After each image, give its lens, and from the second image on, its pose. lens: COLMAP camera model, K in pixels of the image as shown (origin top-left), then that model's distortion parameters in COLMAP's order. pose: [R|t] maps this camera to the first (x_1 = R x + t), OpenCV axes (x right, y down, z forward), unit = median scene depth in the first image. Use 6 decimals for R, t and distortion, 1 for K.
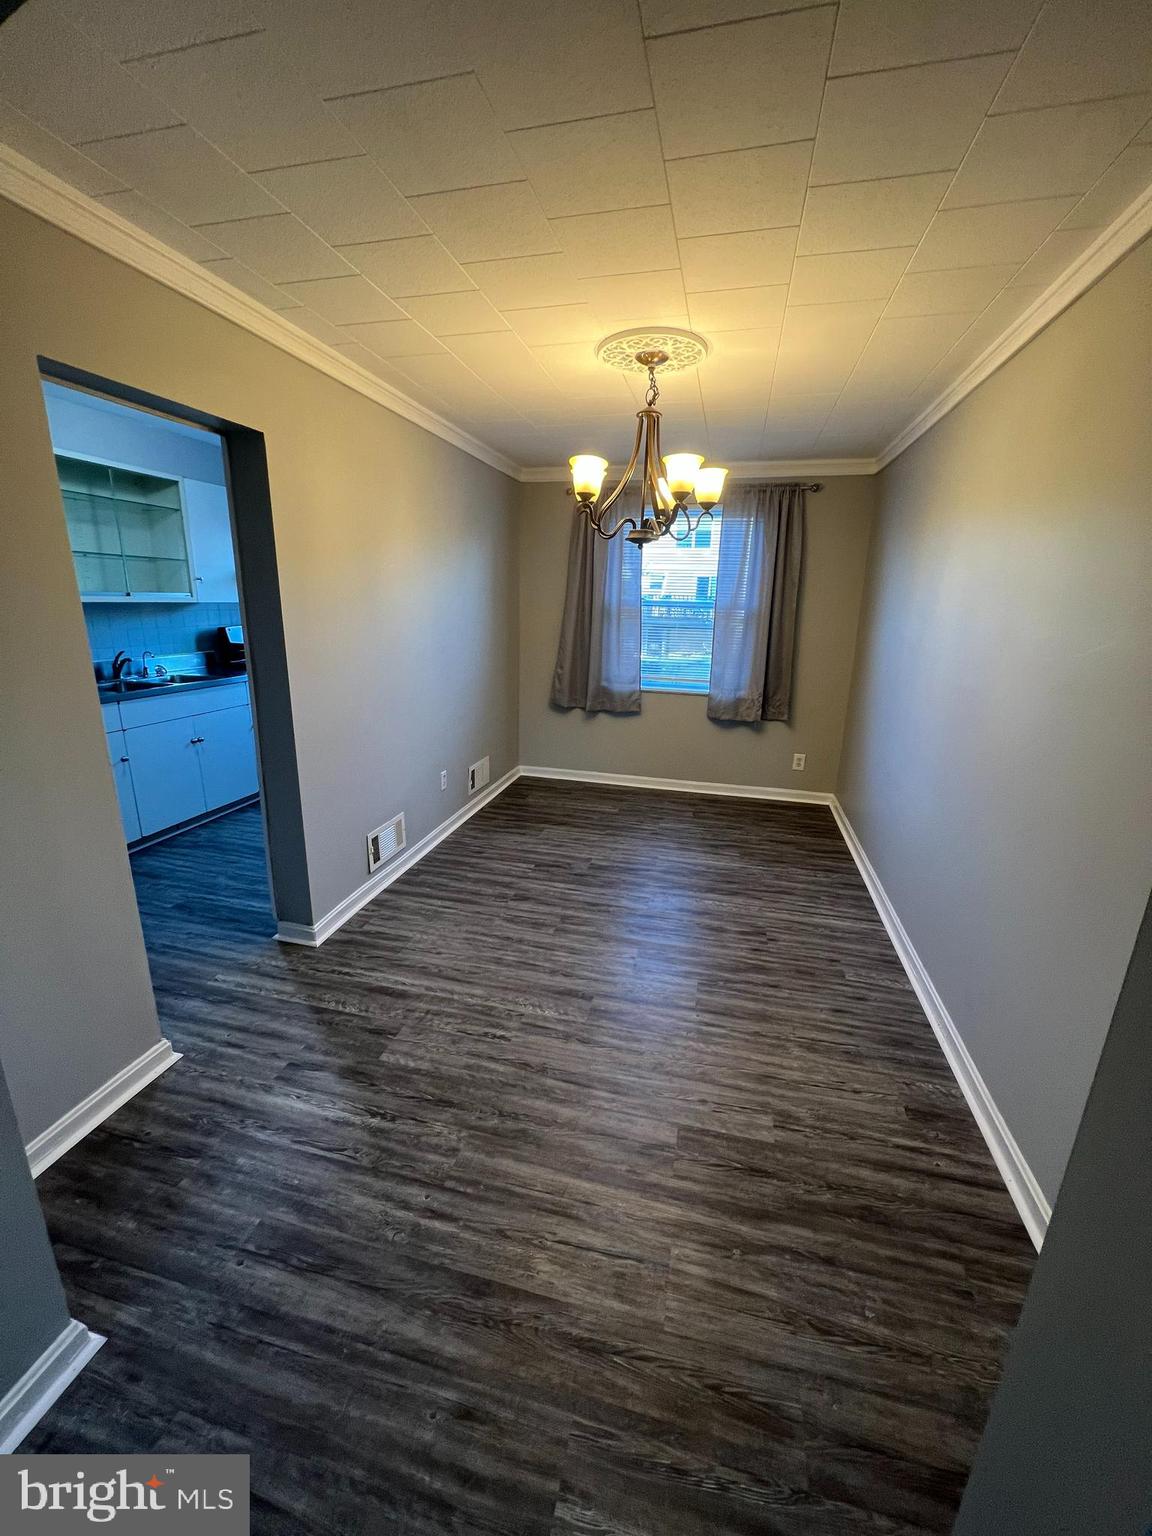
lens RADIAL K [[613.6, 0, 574.9], [0, 613.6, 768.8], [0, 0, 1]] dist [-0.000669, 0.000071]
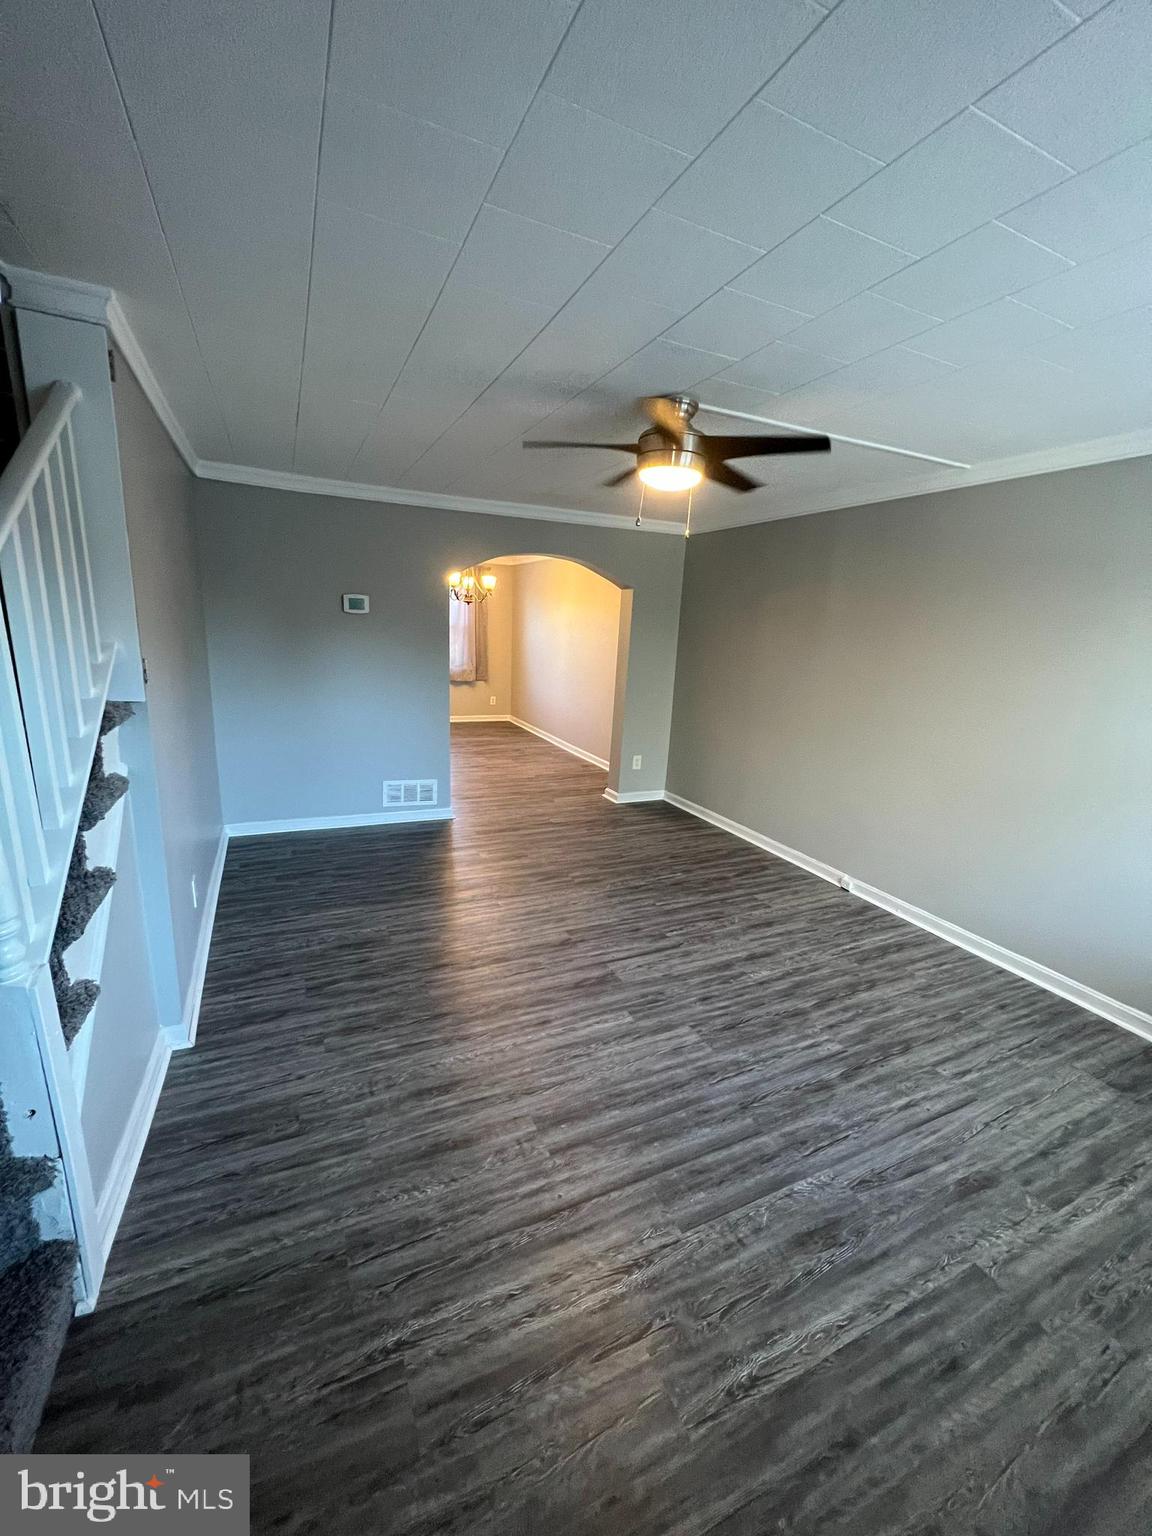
lens RADIAL K [[613.6, 0, 575.9], [0, 613.6, 768.1], [0, 0, 1]] dist [-0.000669, 0.000071]
pose [[0.774254, -0.127954, 0.619805, -0.706509], [0.134810, 0.990217, 0.036019, 0.173465], [-0.618350, 0.055668, 0.783929, -0.747040]]
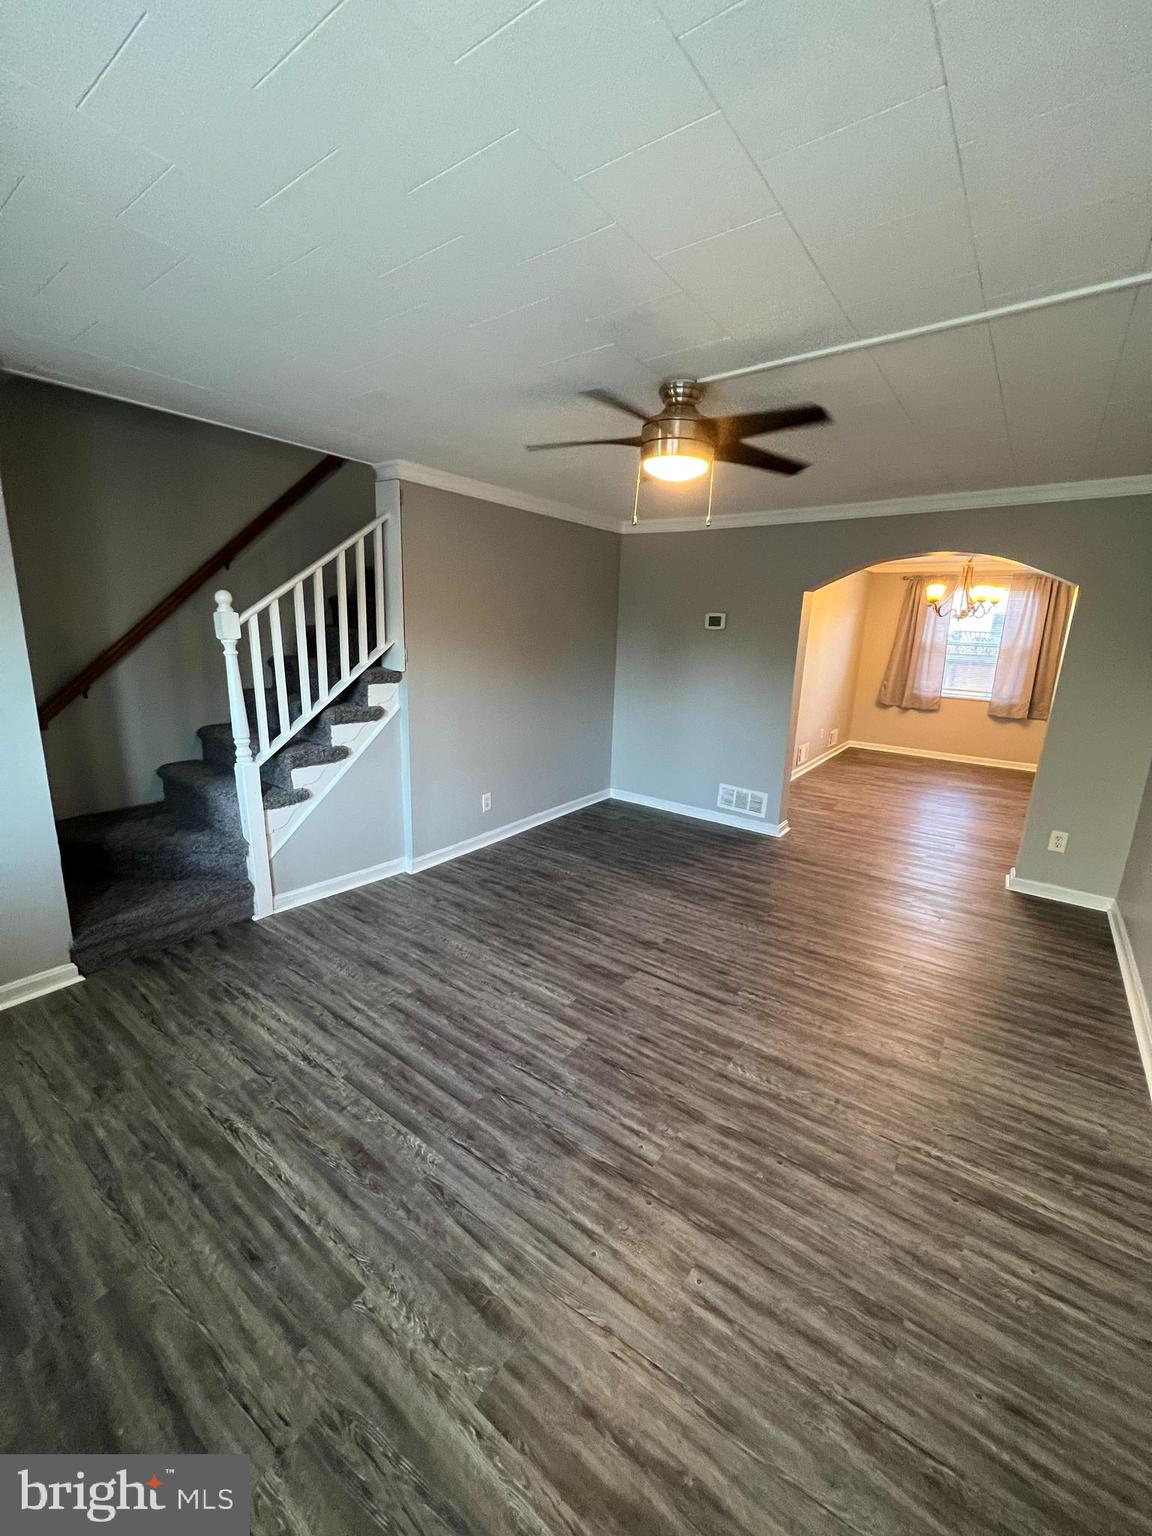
lens RADIAL K [[613.6, 0, 574.3], [0, 613.6, 768.9], [0, 0, 1]] dist [-0.000669, 0.000071]
pose [[0.923014, 0.097842, -0.372118, -0.170044], [-0.115502, 0.992982, -0.025409, 0.220559], [0.367020, 0.066433, 0.927838, -0.870648]]
